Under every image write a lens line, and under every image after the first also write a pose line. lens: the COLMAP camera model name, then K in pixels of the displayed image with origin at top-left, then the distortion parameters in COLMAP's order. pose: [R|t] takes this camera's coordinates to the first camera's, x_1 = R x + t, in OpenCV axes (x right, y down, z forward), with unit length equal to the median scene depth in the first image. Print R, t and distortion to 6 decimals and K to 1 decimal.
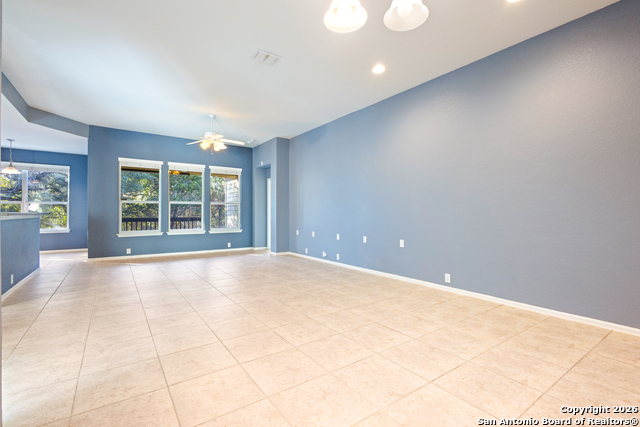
lens RADIAL K [[292.1, 0, 318.5], [0, 292.1, 210.8], [0, 0, 1]] dist [0.007924, -0.000702]
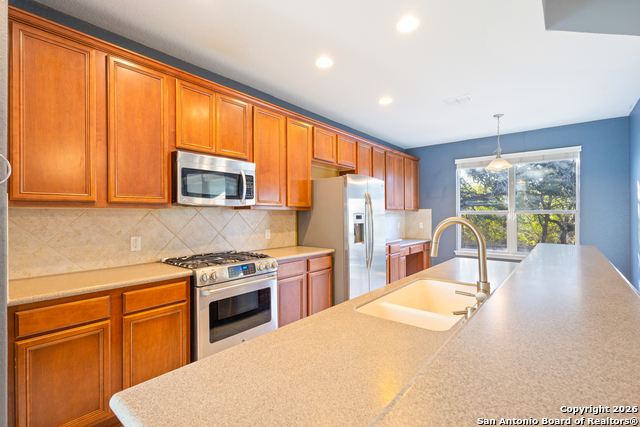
lens RADIAL K [[307.1, 0, 331.4], [0, 307.1, 213.3], [0, 0, 1]] dist [0.052137, 0.000038]
pose [[0.289235, -0.002346, -0.957255, -0.566980], [0.008041, 0.999968, -0.000021, -0.039136], [0.957224, -0.007691, 0.289245, 0.518730]]
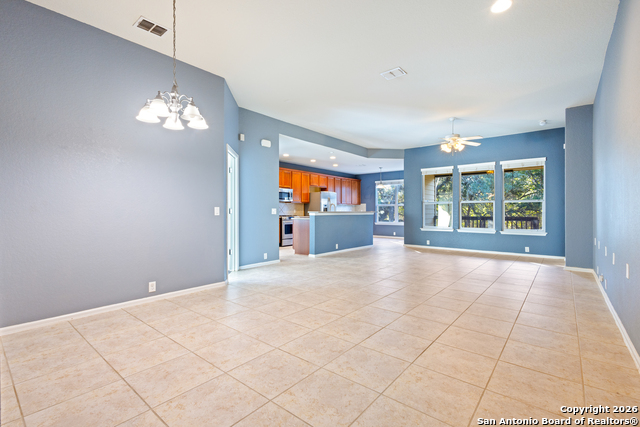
lens RADIAL K [[292.1, 0, 321.3], [0, 292.1, 212.0], [0, 0, 1]] dist [0.007924, -0.000702]
pose [[0.266861, 0.001660, -0.963734, 0.507994], [0.005489, 0.999980, 0.003242, 0.001022], [0.963720, -0.006155, 0.266846, 0.266267]]
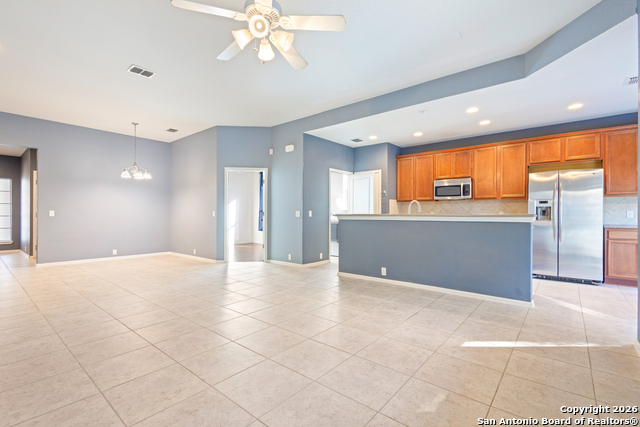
lens RADIAL K [[292.1, 0, 320.6], [0, 292.1, 215.0], [0, 0, 1]] dist [0.007924, -0.000702]
pose [[-0.966484, -0.001440, -0.256722, -0.336567], [-0.000915, 0.999997, -0.002164, 0.007026], [0.256724, -0.001857, -0.966483, 1.380028]]
